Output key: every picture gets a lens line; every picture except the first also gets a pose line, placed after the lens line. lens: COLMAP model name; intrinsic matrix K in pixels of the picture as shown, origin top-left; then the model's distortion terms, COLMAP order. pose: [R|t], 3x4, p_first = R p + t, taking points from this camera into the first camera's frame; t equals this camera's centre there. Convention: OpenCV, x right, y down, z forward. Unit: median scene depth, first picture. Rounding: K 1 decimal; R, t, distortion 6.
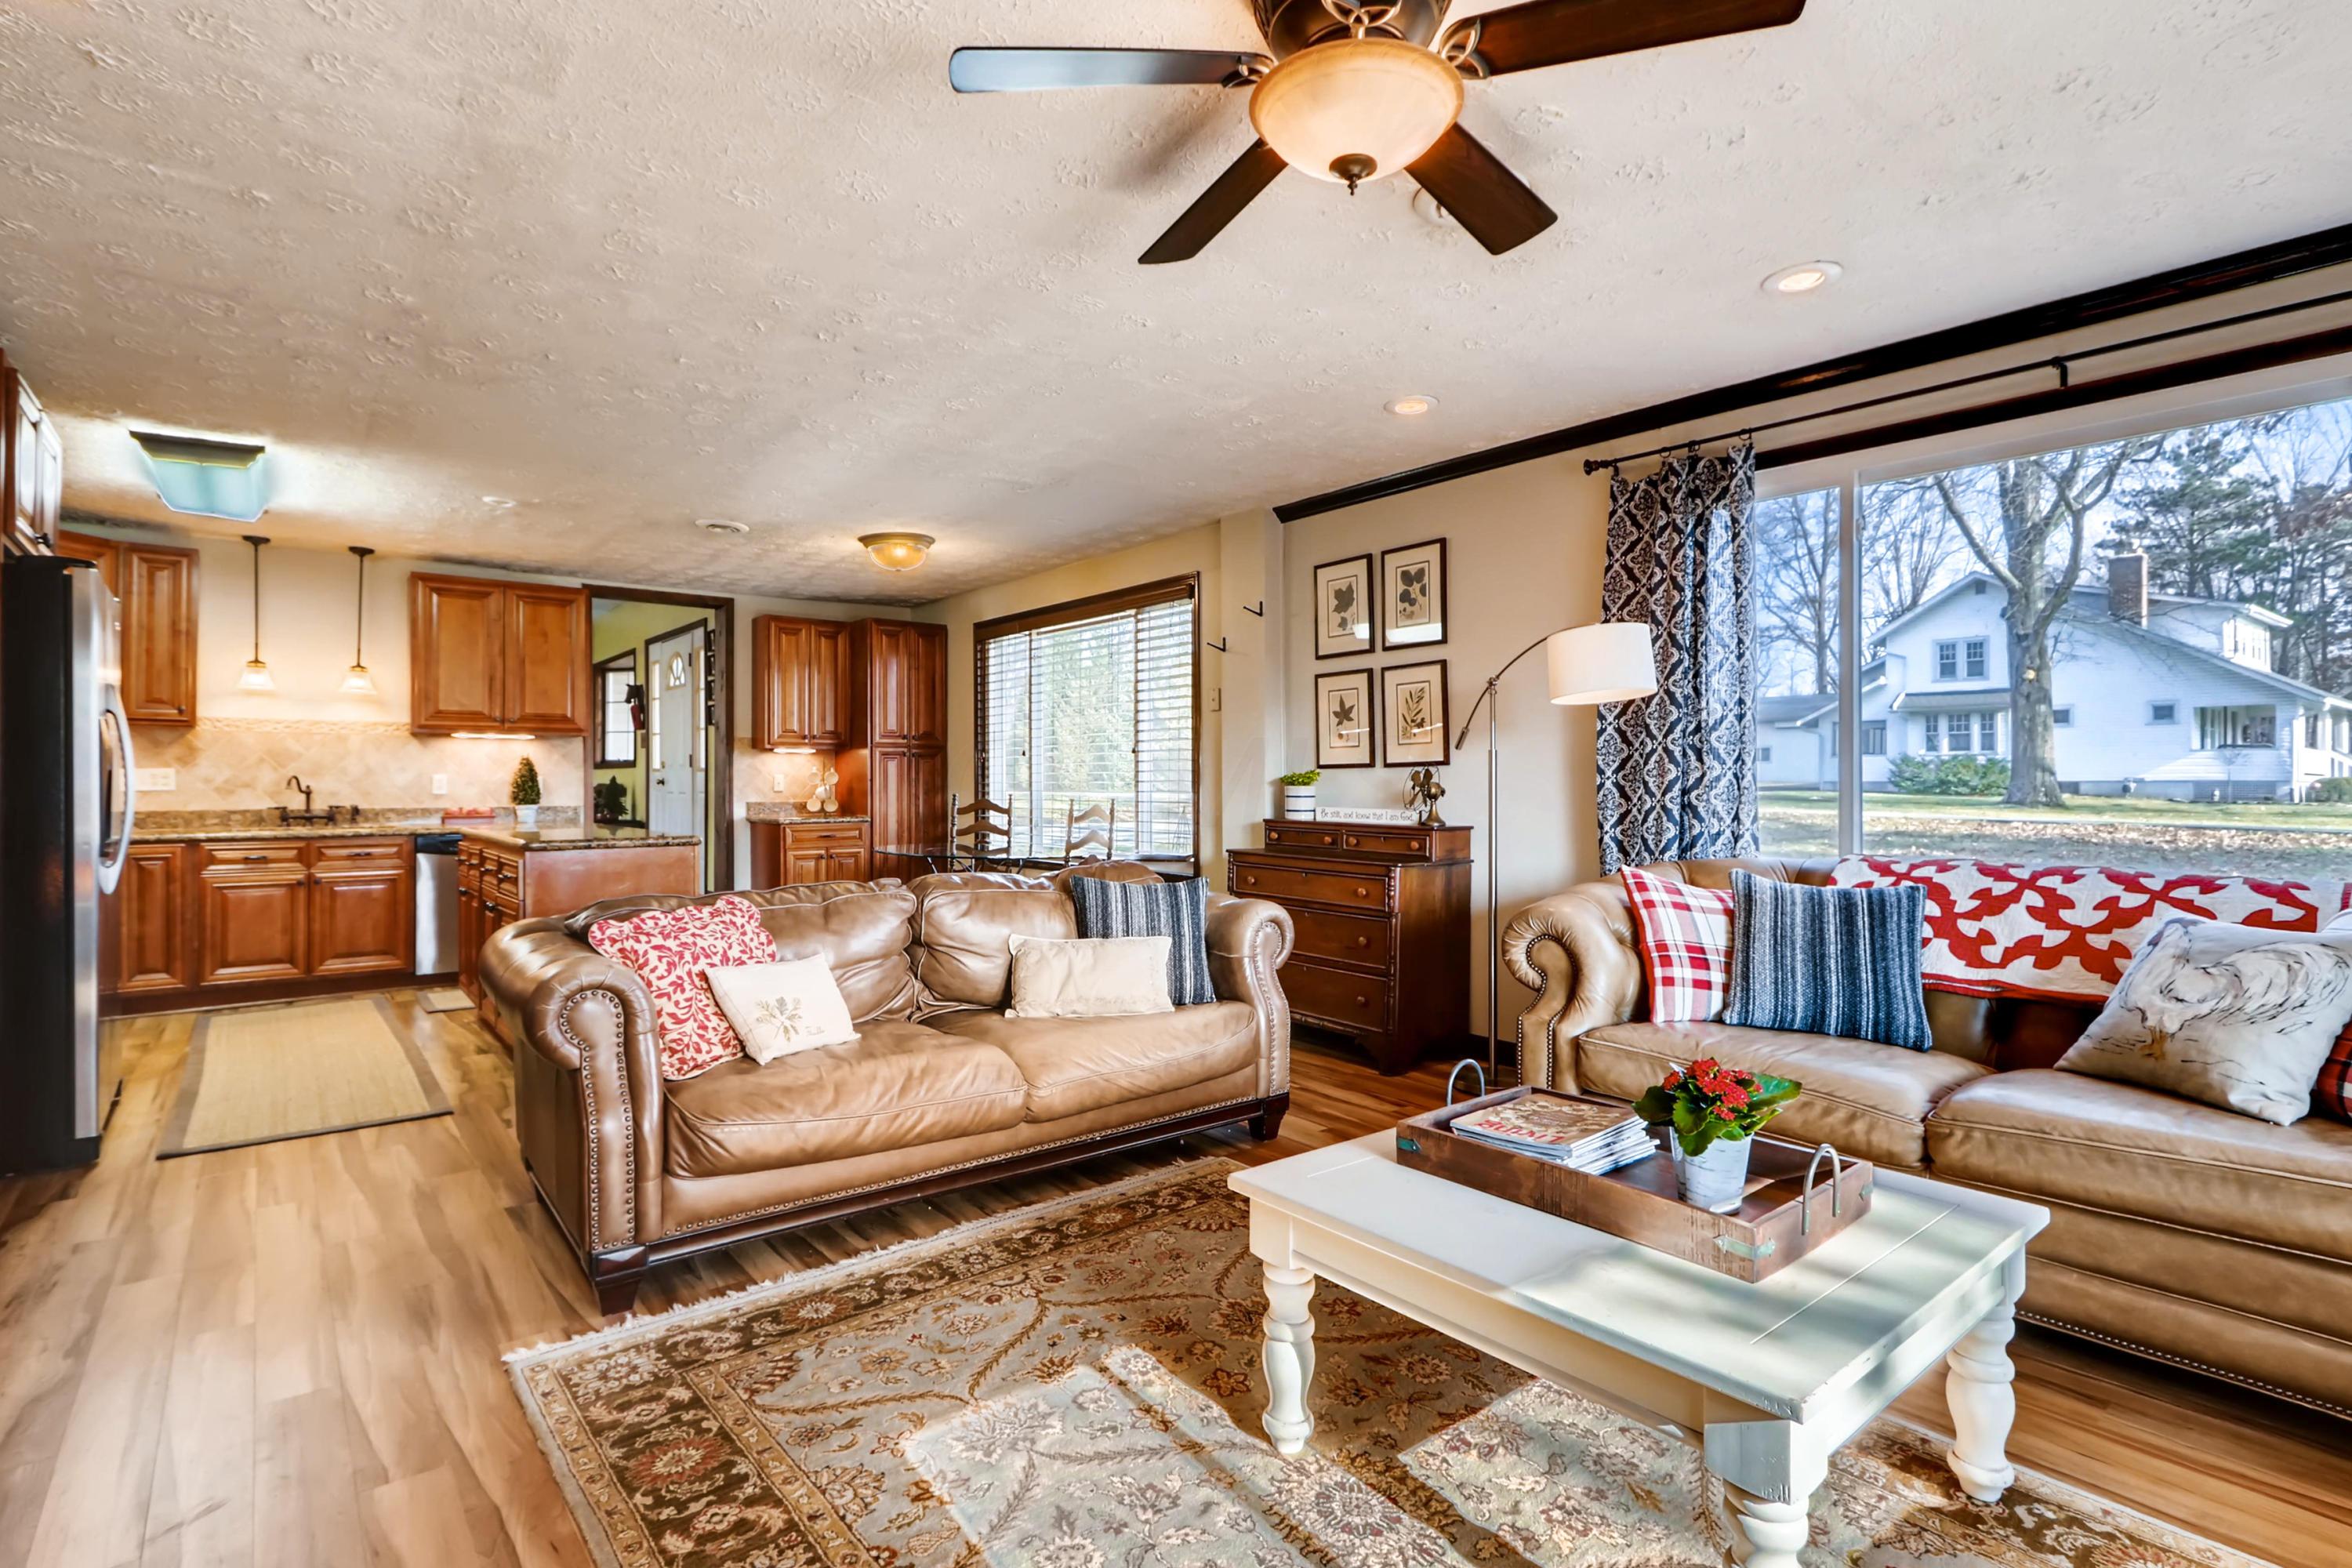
lens RADIAL K [[1118.4, 0, 1167.0], [0, 1118.4, 784.8], [0, 0, 1]] dist [-0.002002, -0.000548]
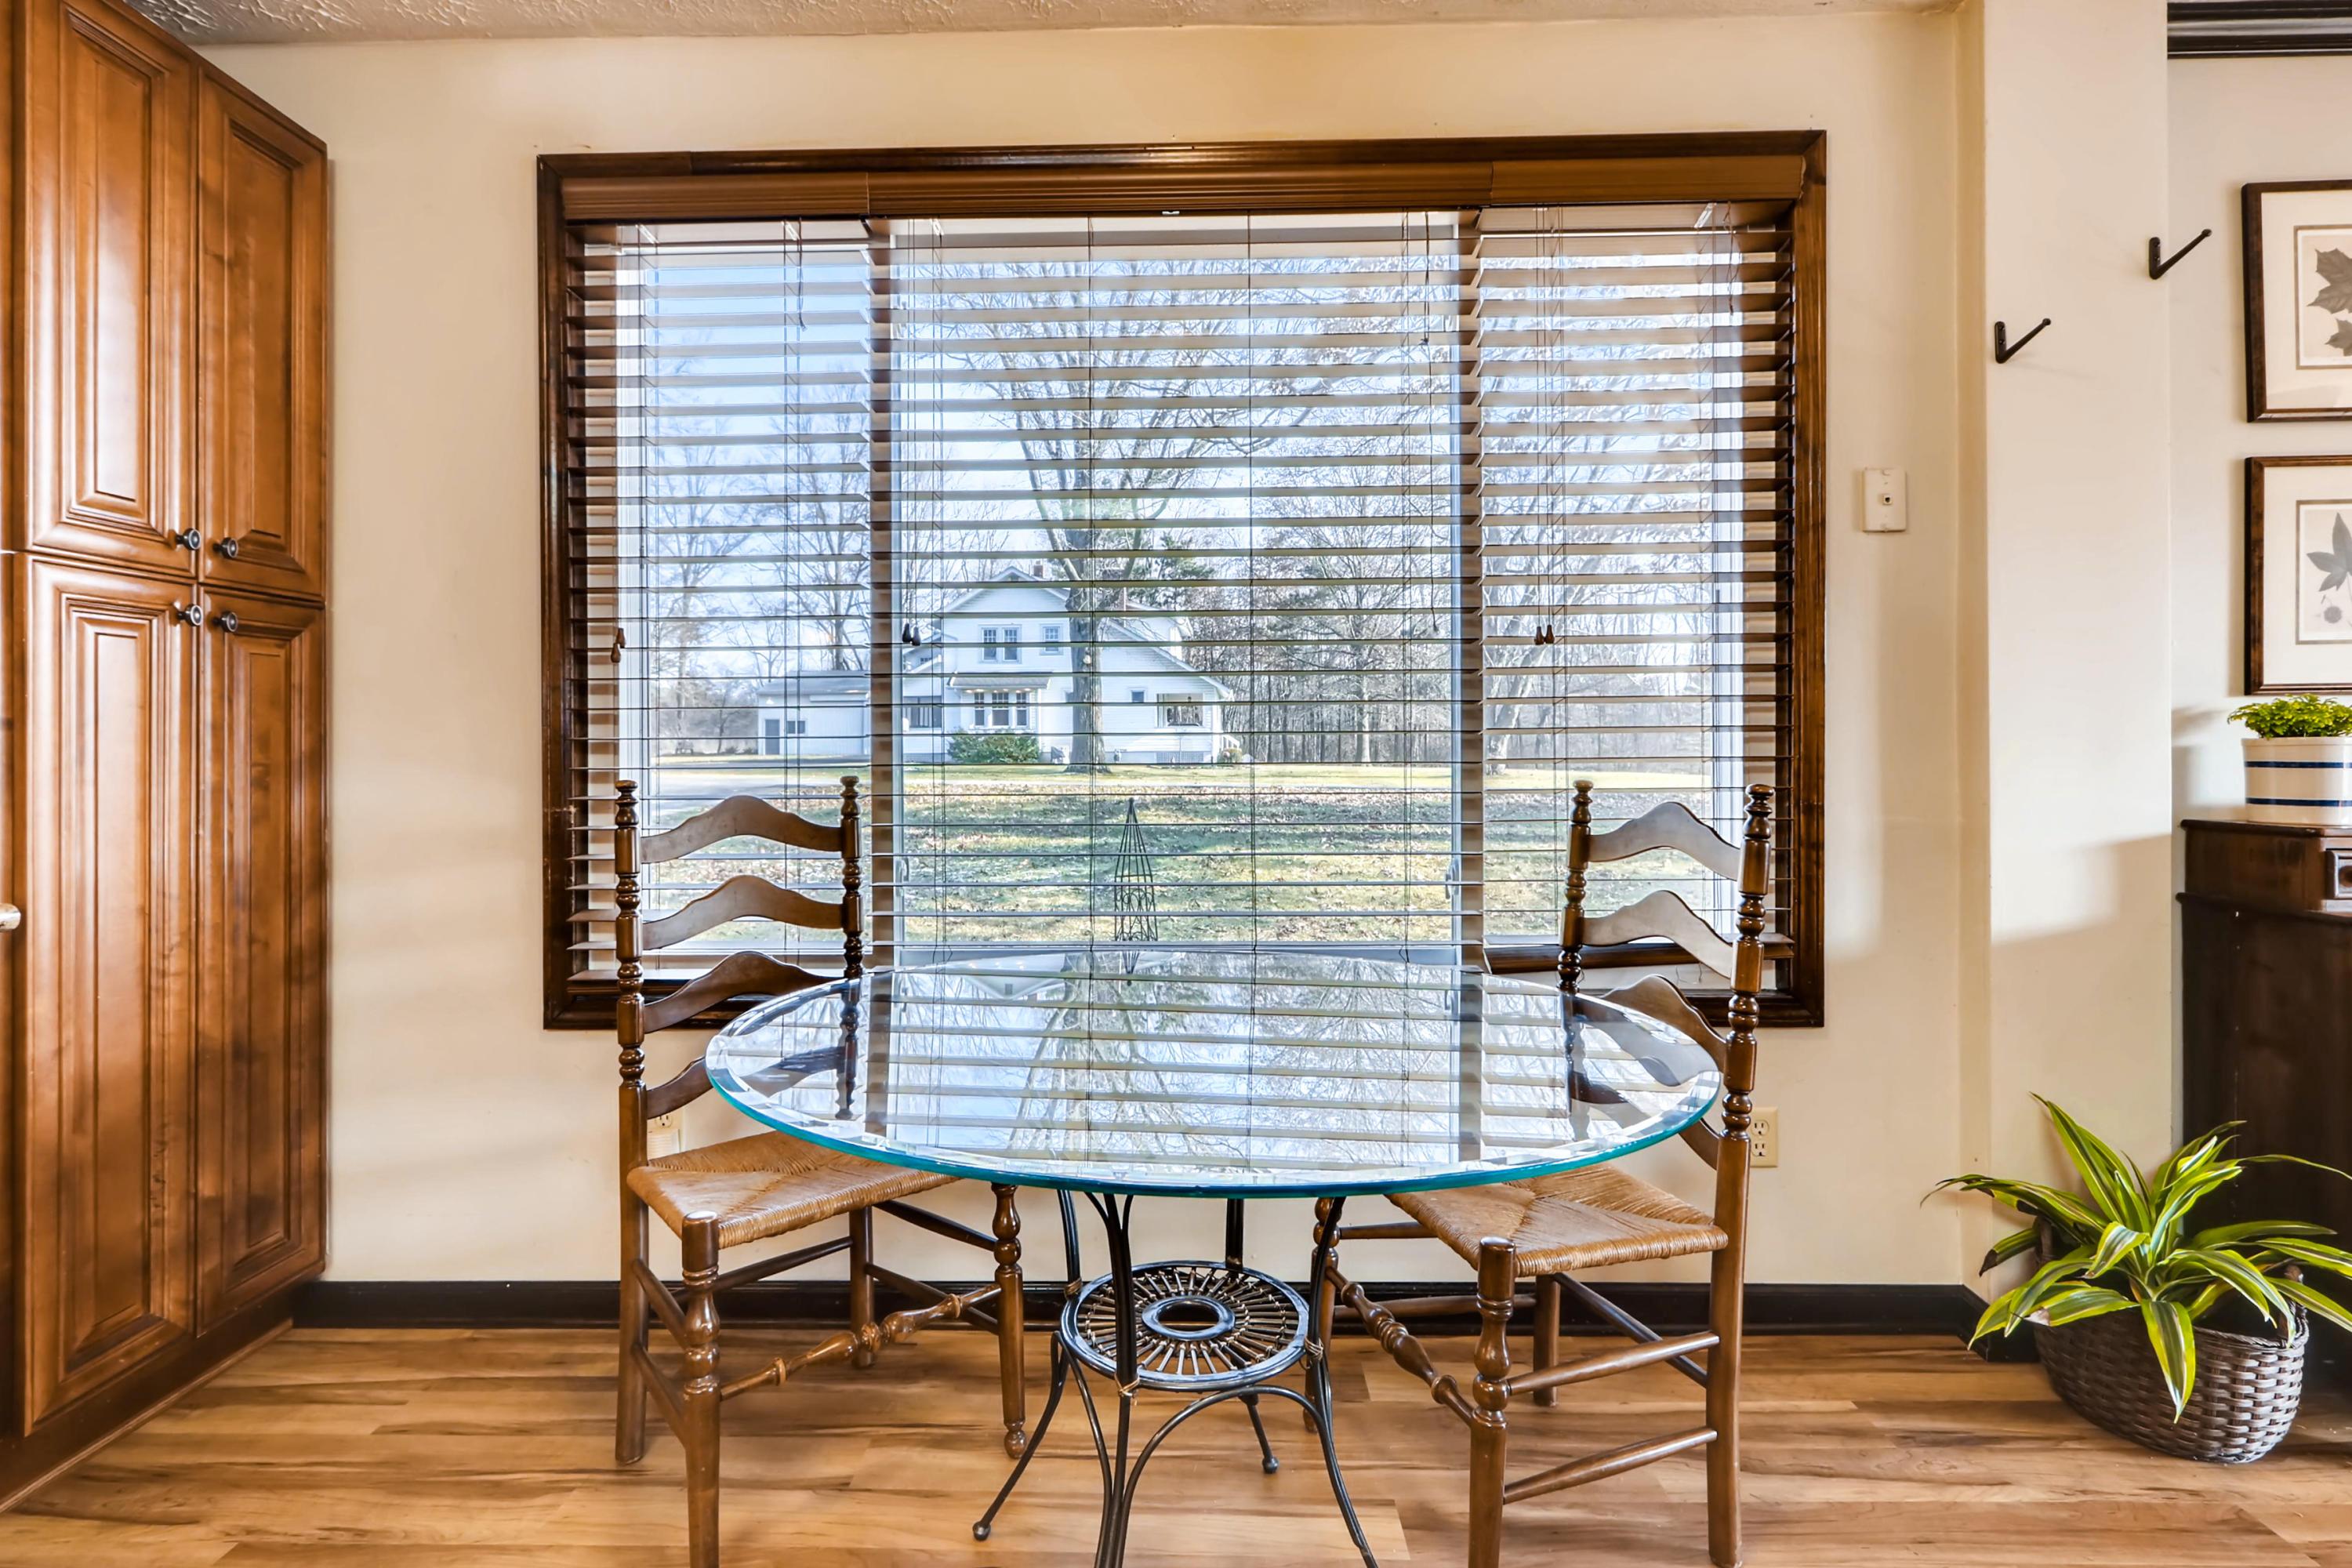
lens RADIAL K [[1118.4, 0, 1148.4], [0, 1118.4, 752.0], [0, 0, 1]] dist [-0.002002, -0.000548]
pose [[0.637369, -0.002010, 0.770556, -0.340902], [0.006769, 0.999973, -0.002991, 0.003958], [-0.770529, 0.007123, 0.637365, 0.843342]]
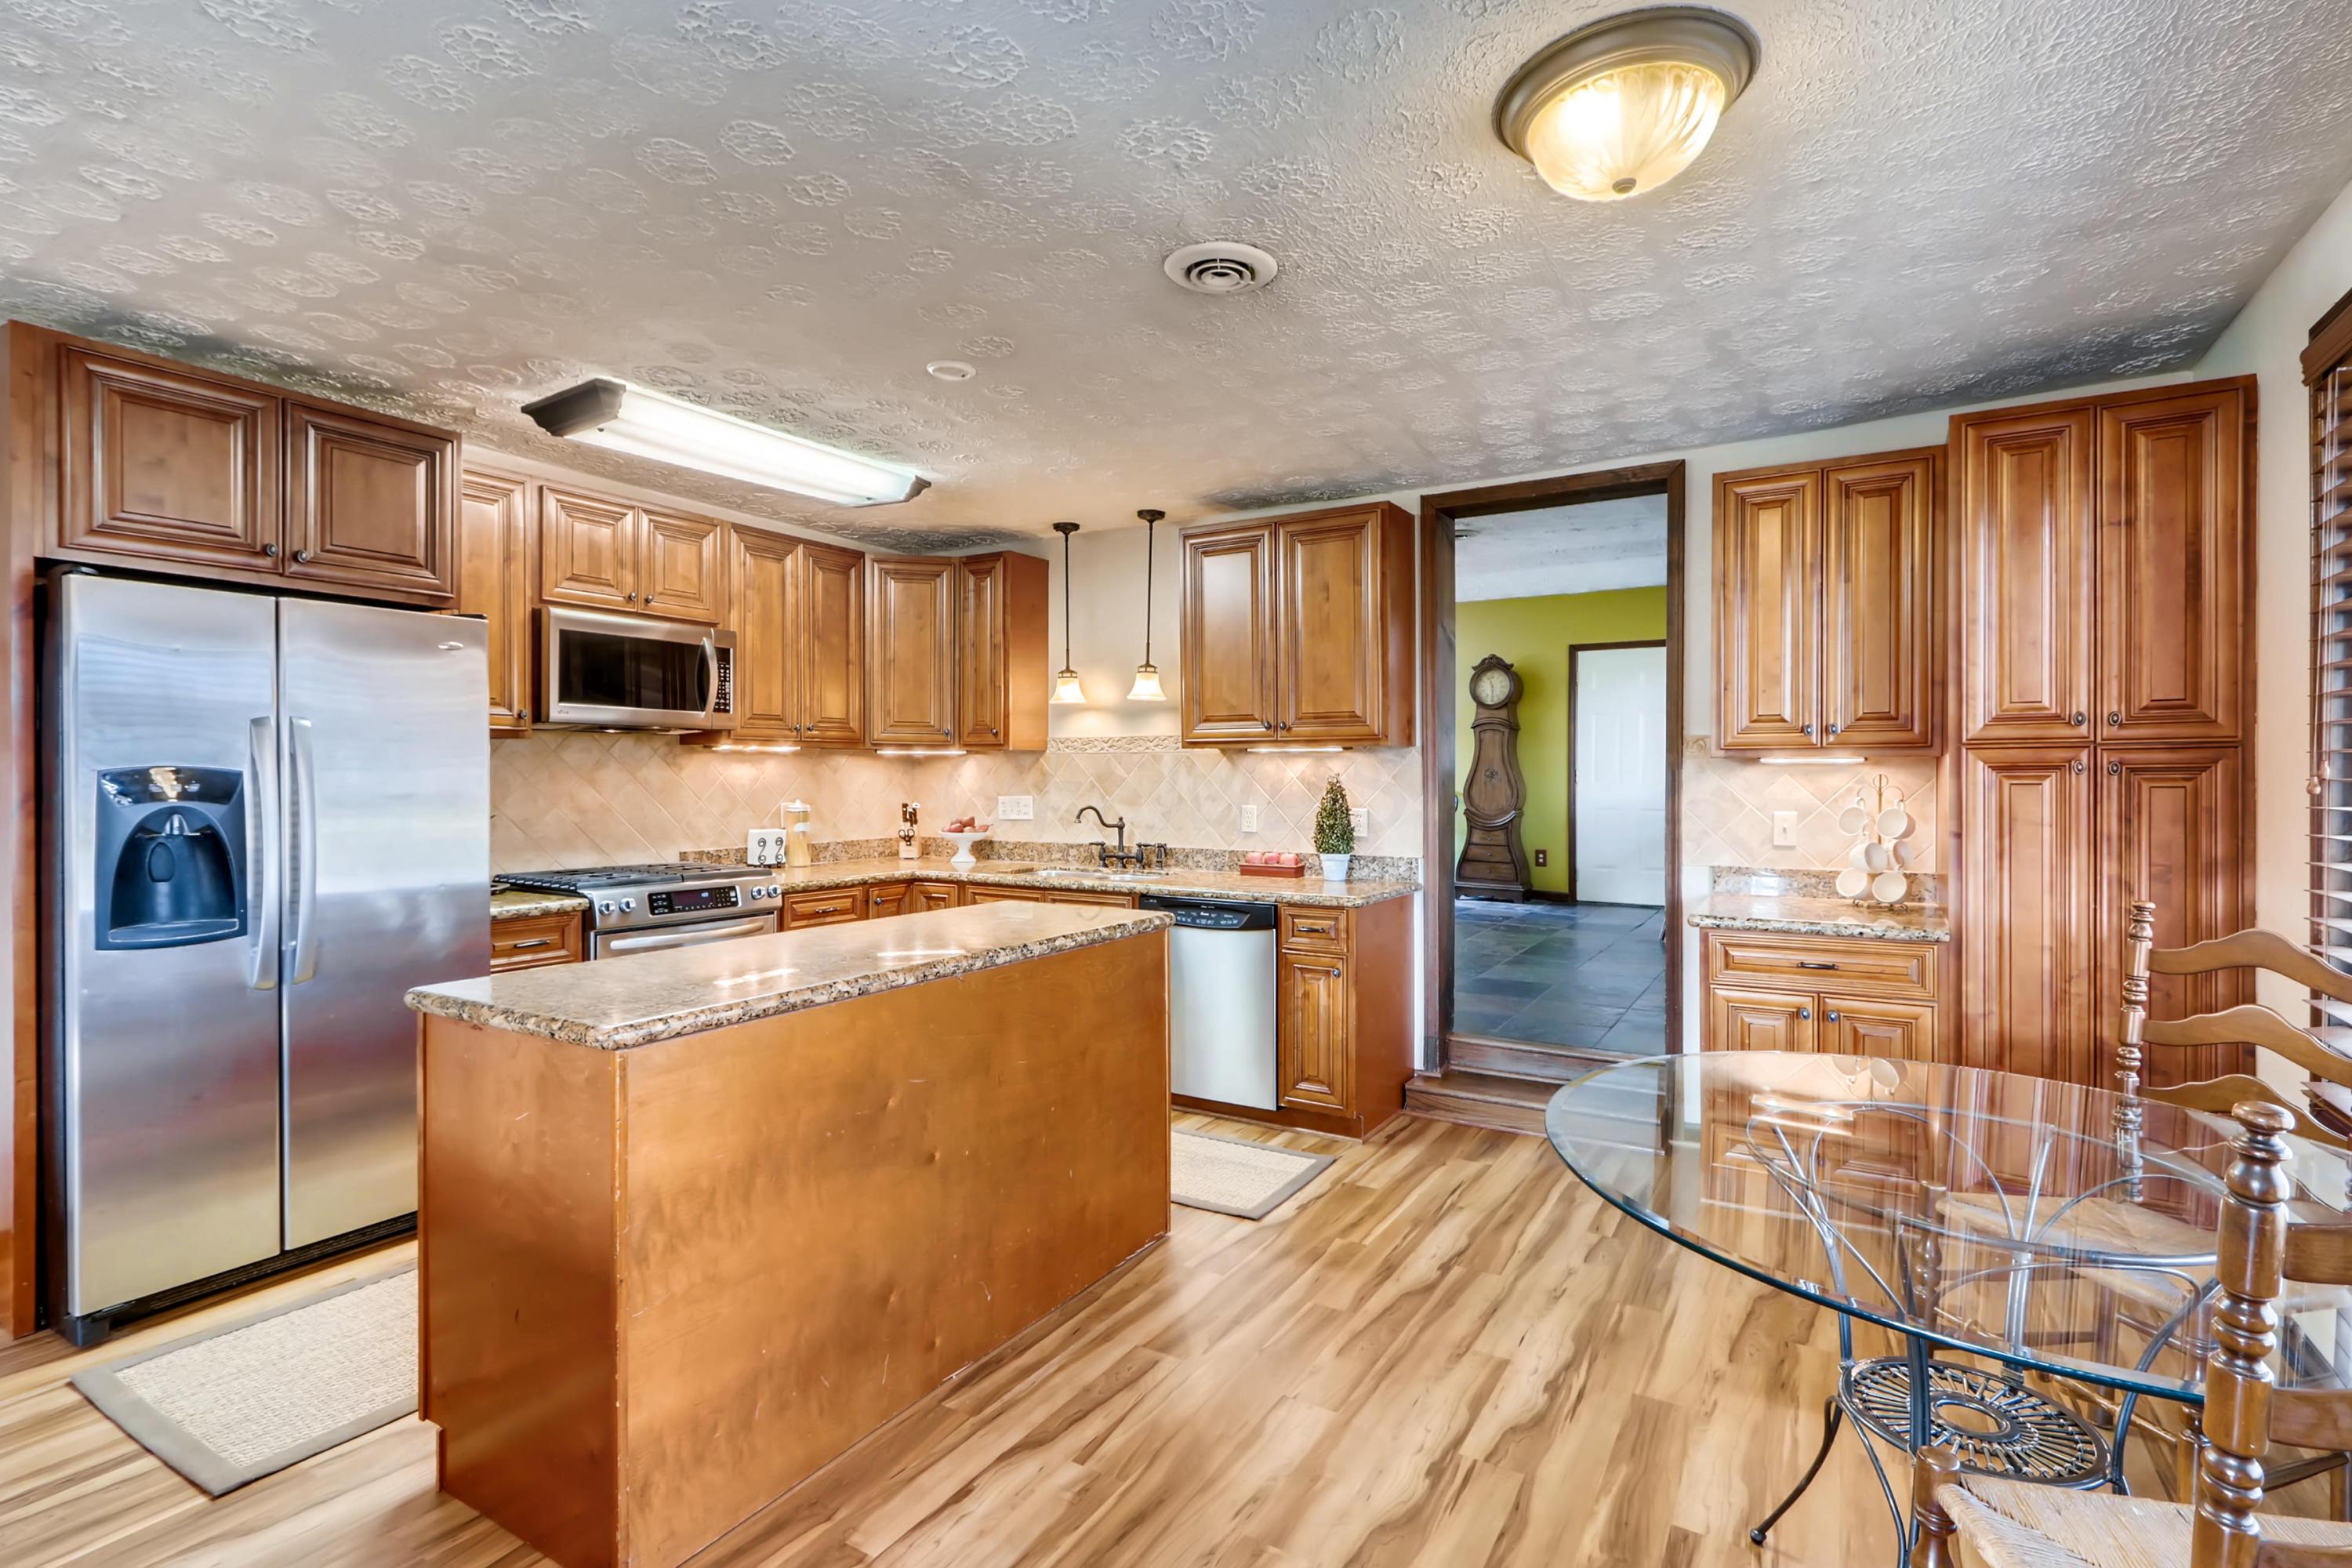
lens RADIAL K [[1118.4, 0, 1169.9], [0, 1118.4, 774.2], [0, 0, 1]] dist [-0.002002, -0.000548]
pose [[0.335550, 0.000216, -0.942022, 0.011140], [-0.000270, 1.000000, 0.000133, -0.029619], [0.942022, 0.000210, 0.335550, 0.723549]]
